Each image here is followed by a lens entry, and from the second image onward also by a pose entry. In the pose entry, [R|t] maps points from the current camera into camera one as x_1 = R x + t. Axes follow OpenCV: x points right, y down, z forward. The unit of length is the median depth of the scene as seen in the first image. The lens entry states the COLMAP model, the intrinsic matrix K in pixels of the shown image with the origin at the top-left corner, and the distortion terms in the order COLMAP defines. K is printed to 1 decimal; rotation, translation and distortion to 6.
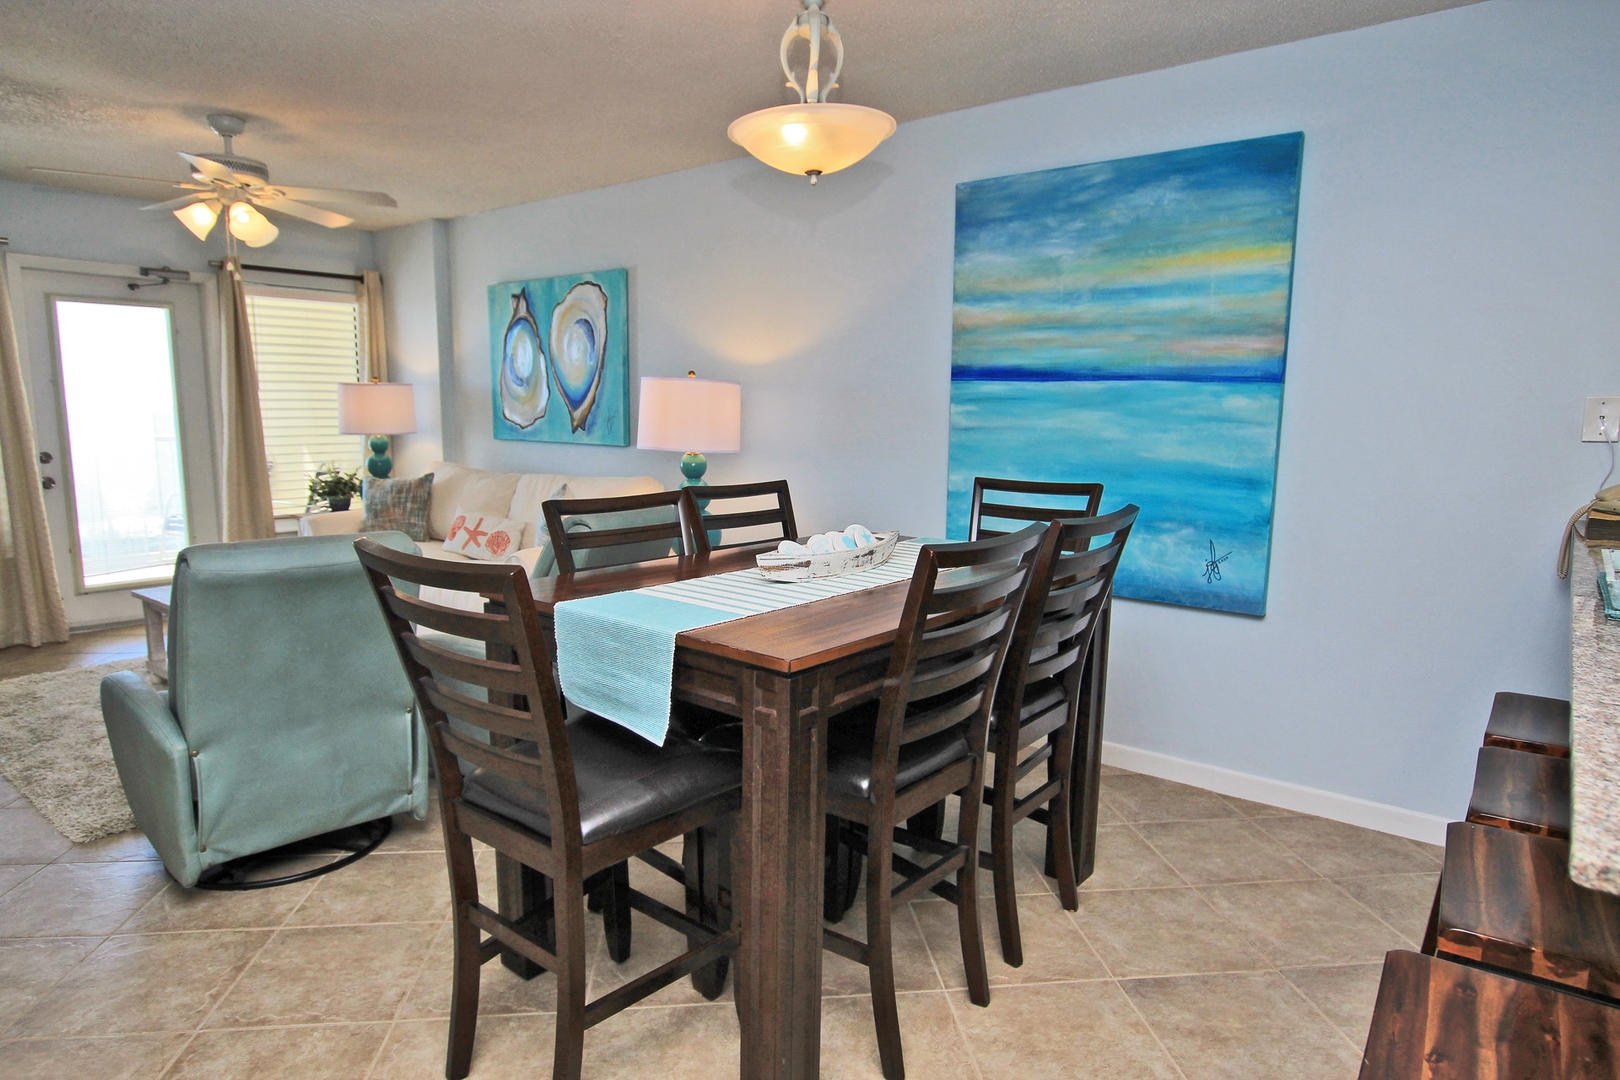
lens RADIAL K [[960.0, 0, 810.0], [0, 960.0, 540.0], [0, 0, 1]] dist [0.024124, 0.000418]
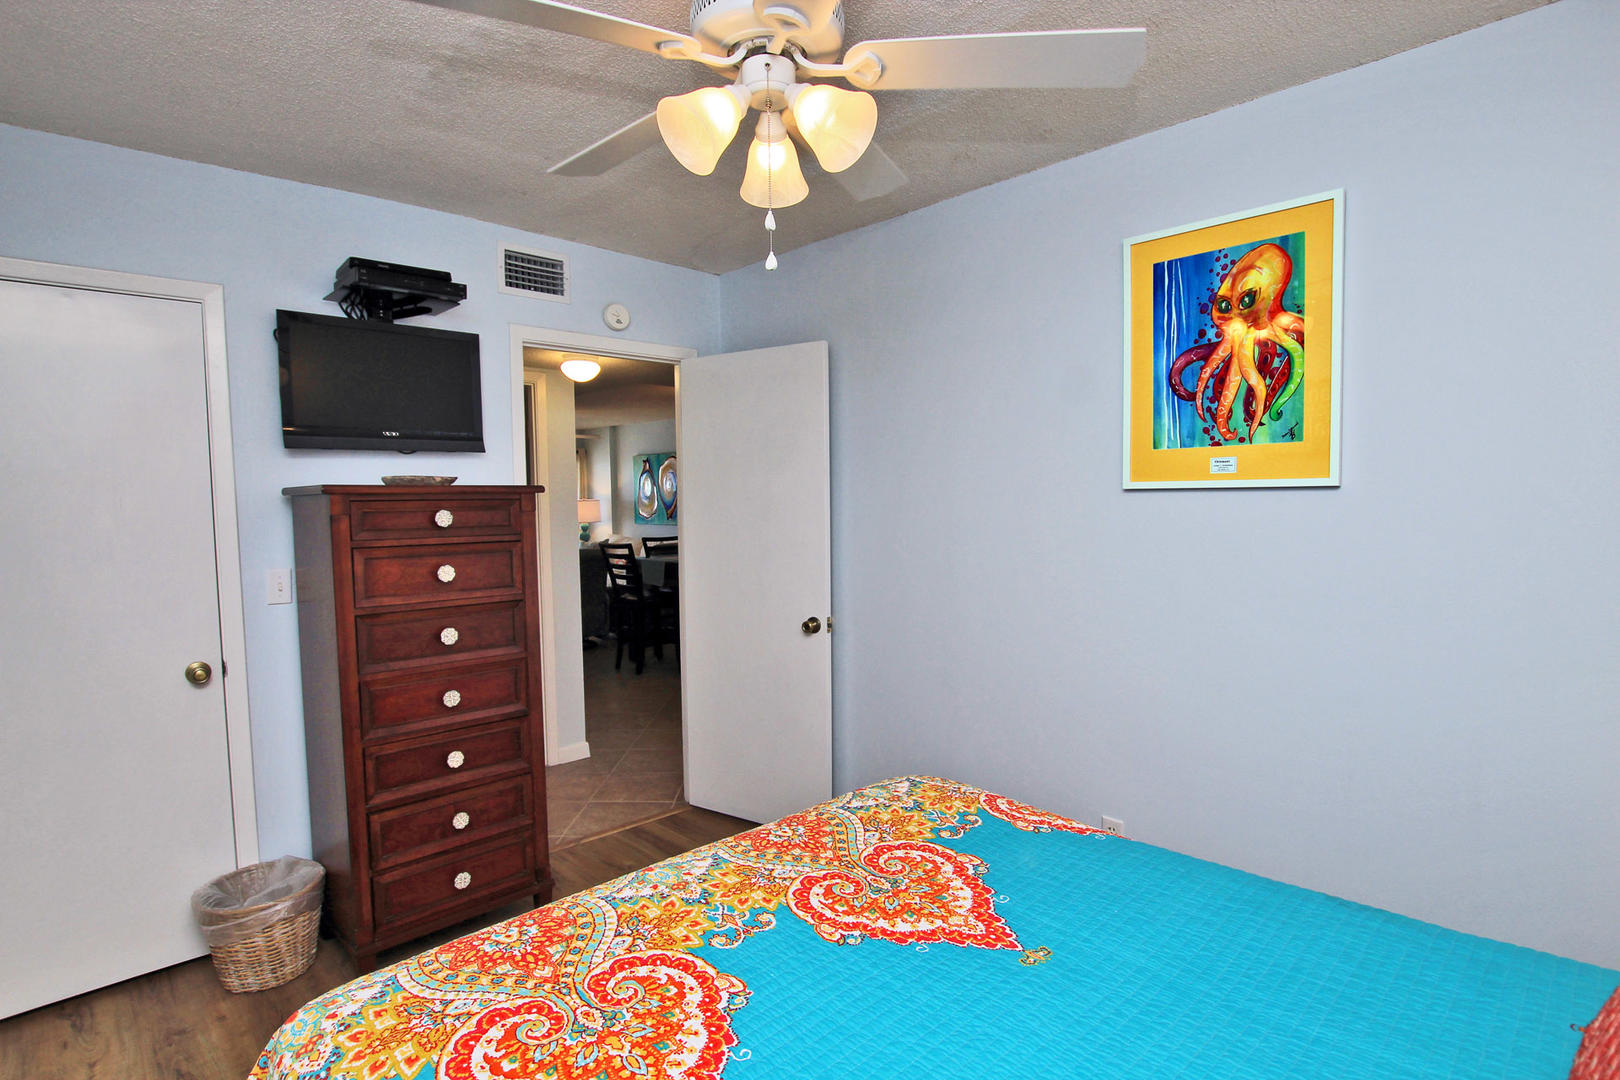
lens RADIAL K [[826.2, 0, 810.0], [0, 826.2, 540.0], [0, 0, 1]] dist [0.000094, -0.000002]
pose [[0.992728, -0.016968, -0.119178, 0.309132], [0.006011, 0.995768, -0.091704, 0.113020], [0.120230, 0.090321, 0.988629, -0.856286]]
